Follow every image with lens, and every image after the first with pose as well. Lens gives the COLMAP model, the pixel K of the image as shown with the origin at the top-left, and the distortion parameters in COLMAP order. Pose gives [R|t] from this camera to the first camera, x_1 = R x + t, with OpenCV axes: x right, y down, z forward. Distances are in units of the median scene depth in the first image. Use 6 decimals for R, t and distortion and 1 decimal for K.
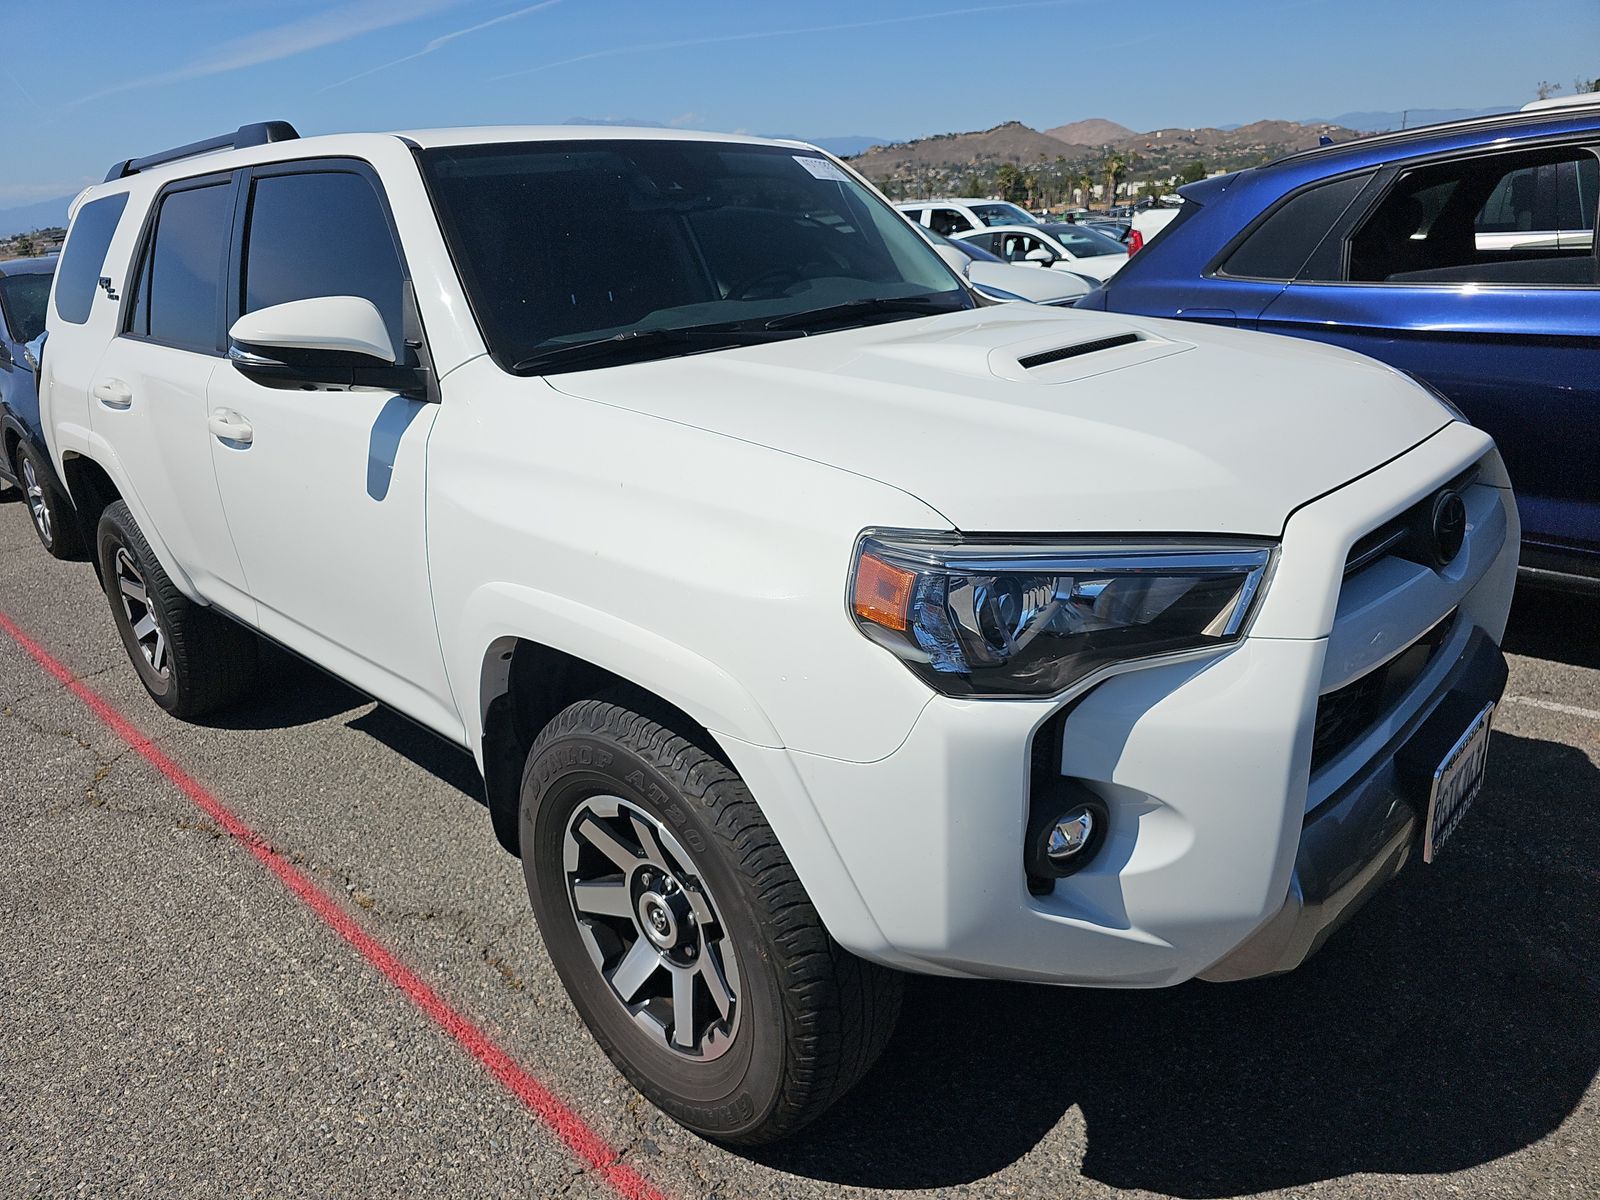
lens RADIAL K [[1058.5, 0, 776.1], [0, 1058.5, 600.3], [0, 0, 1]] dist [0.030385, 0.001458]
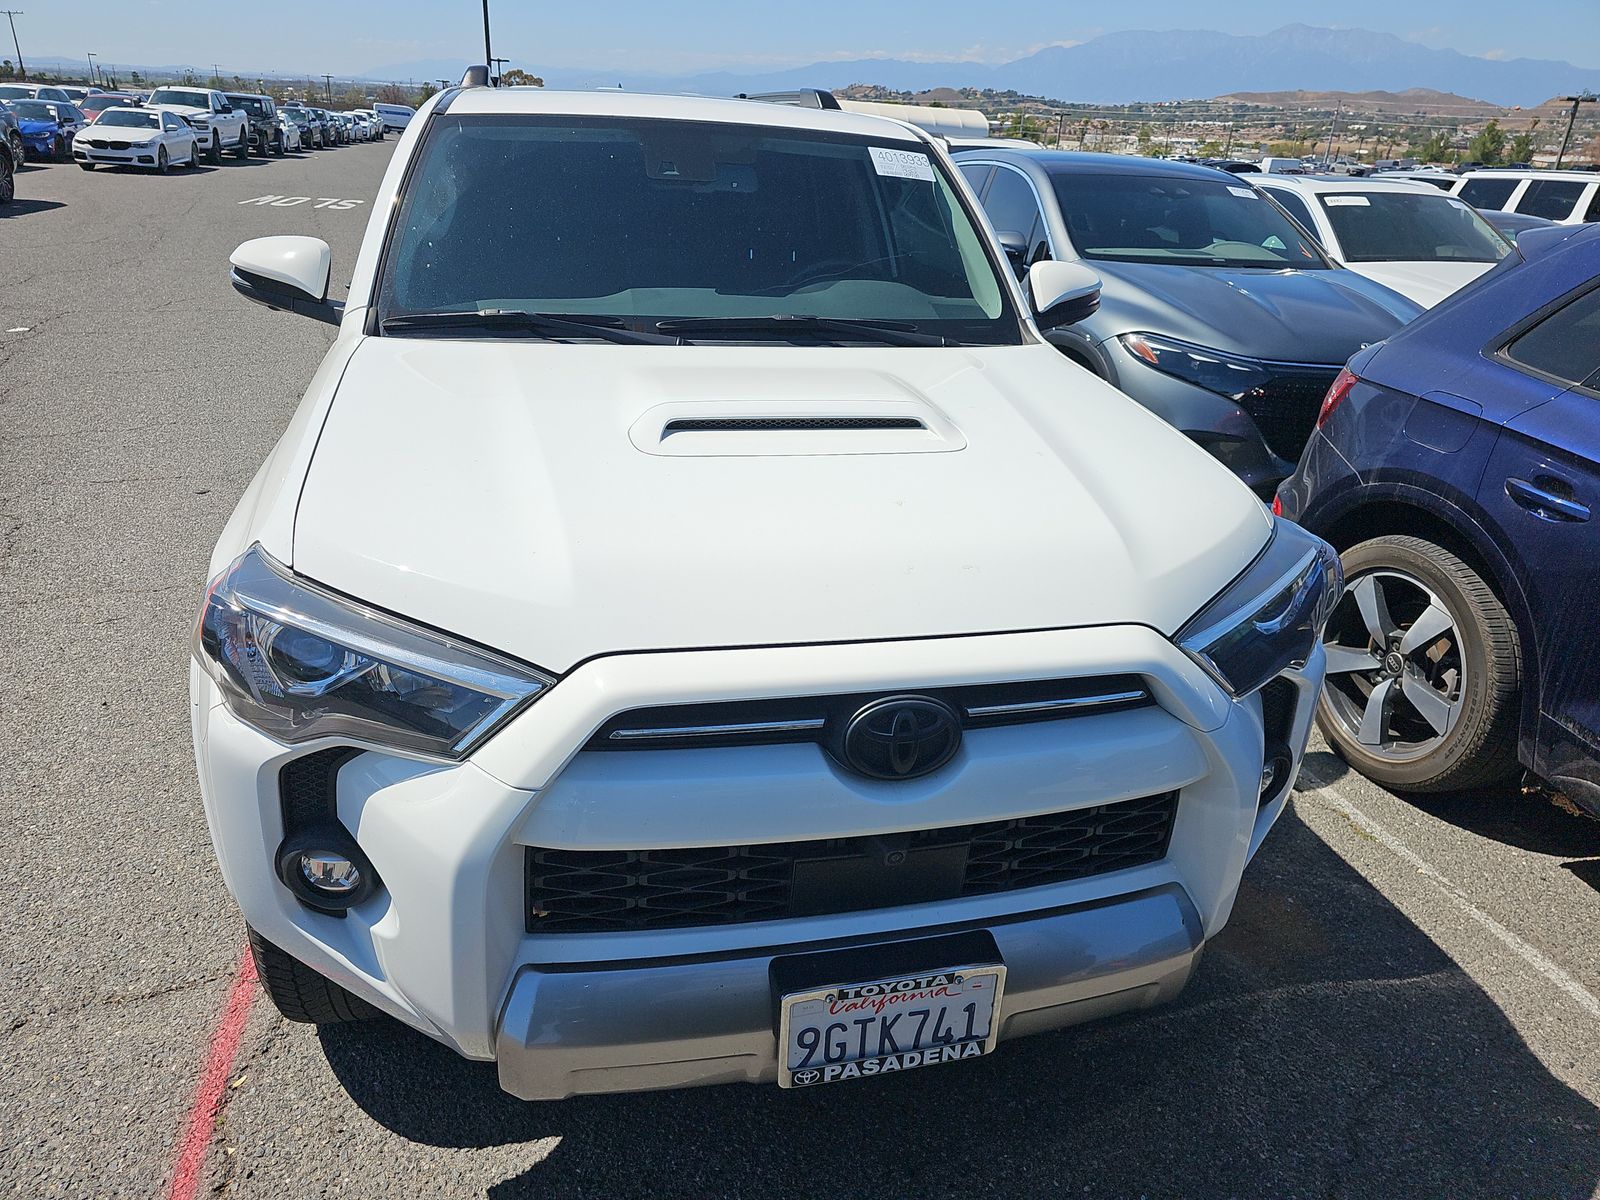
lens RADIAL K [[1058.5, 0, 776.1], [0, 1058.5, 600.3], [0, 0, 1]] dist [0.030385, 0.001458]
pose [[0.840661, 0.308219, -0.445299, 0.769391], [-0.271388, 0.951313, 0.146121, -0.233281], [0.468656, -0.001989, 0.883379, 0.193130]]
